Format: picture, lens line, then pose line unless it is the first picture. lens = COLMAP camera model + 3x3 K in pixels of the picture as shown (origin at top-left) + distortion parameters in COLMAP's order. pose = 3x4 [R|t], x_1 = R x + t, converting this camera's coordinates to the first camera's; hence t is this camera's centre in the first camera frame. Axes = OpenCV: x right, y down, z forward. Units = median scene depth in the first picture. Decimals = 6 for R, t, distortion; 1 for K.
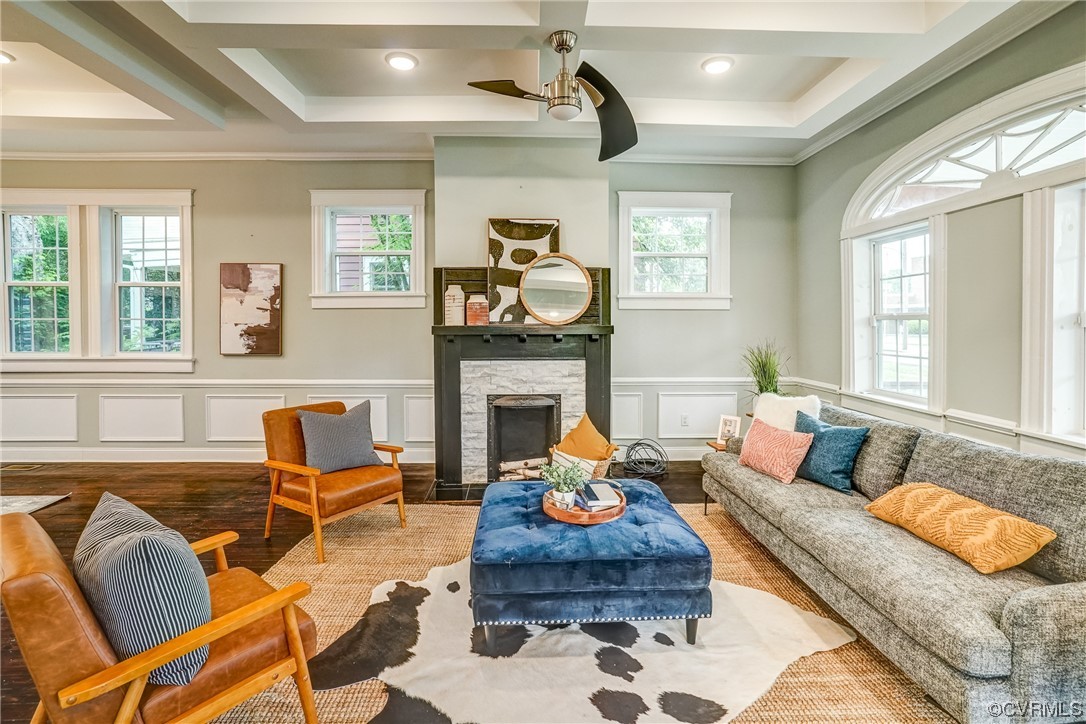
lens RADIAL K [[499.1, 0, 536.3], [0, 499.1, 336.2], [0, 0, 1]] dist [-0.021956, 0.004383]
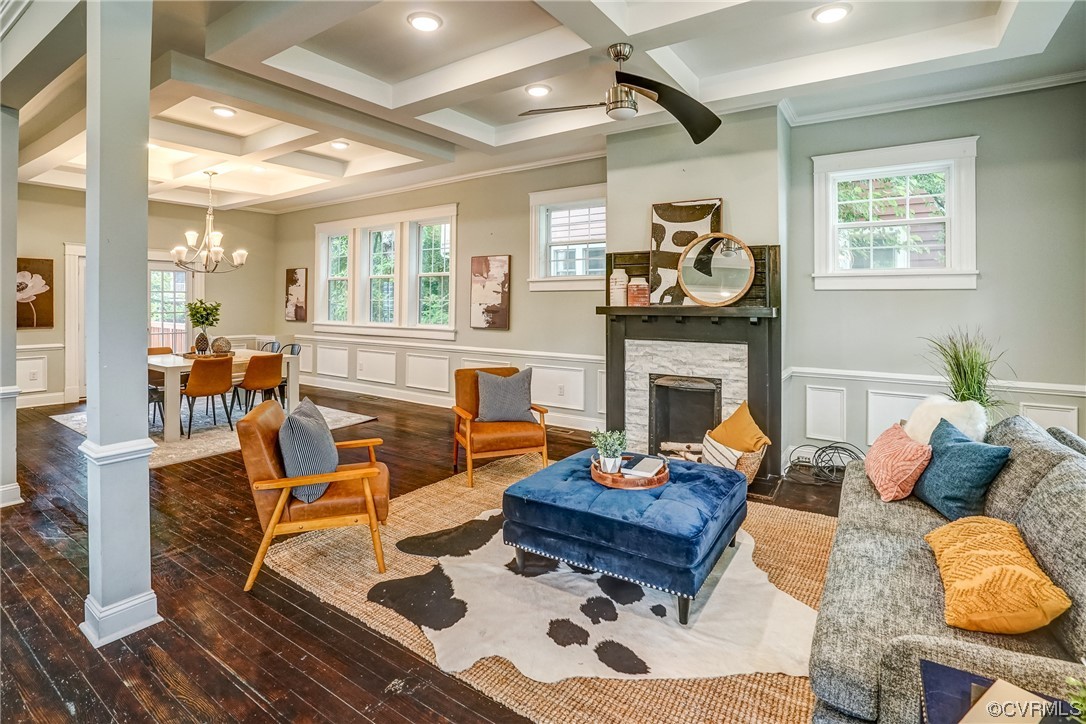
lens RADIAL K [[527.9, 0, 544.1], [0, 527.9, 302.1], [0, 0, 1]] dist [-0.041280, 0.018605]
pose [[0.818988, 0.003343, -0.573801, 0.350581], [-0.020868, 0.999495, -0.023961, -0.000232], [0.573431, 0.031597, 0.818644, -0.025768]]
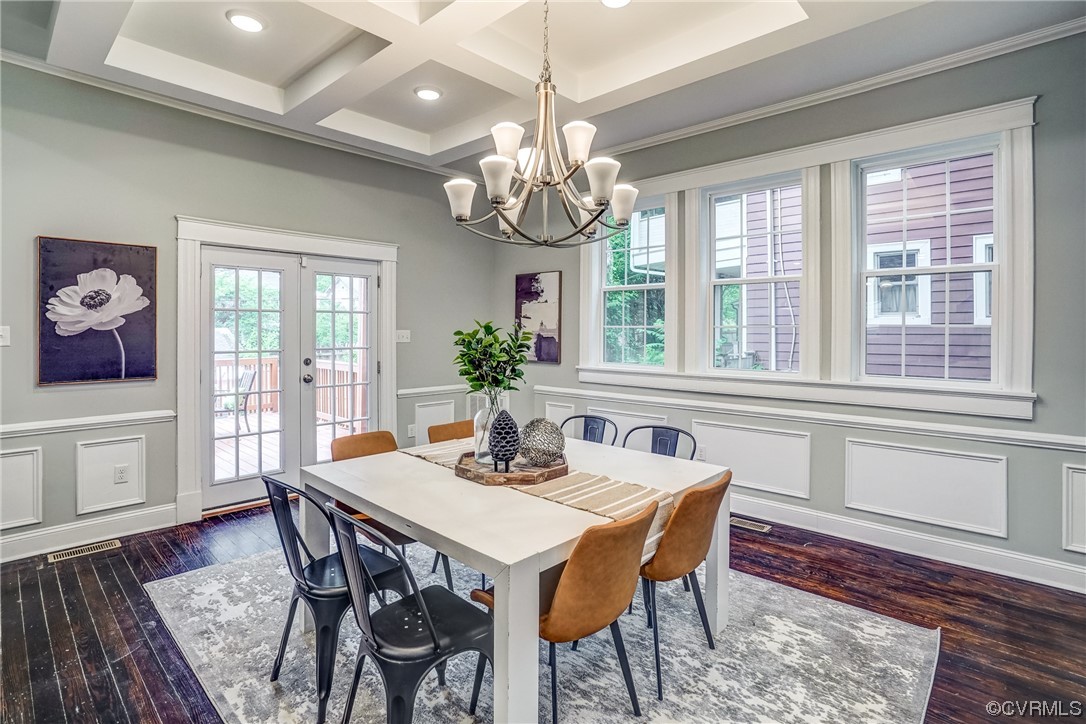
lens RADIAL K [[527.9, 0, 549.3], [0, 527.9, 328.8], [0, 0, 1]] dist [-0.041280, 0.018605]
pose [[0.743874, 0.001182, -0.668319, -0.802714], [-0.023537, 0.999424, -0.024430, -0.003060], [0.667905, 0.033903, 0.743474, 0.217380]]
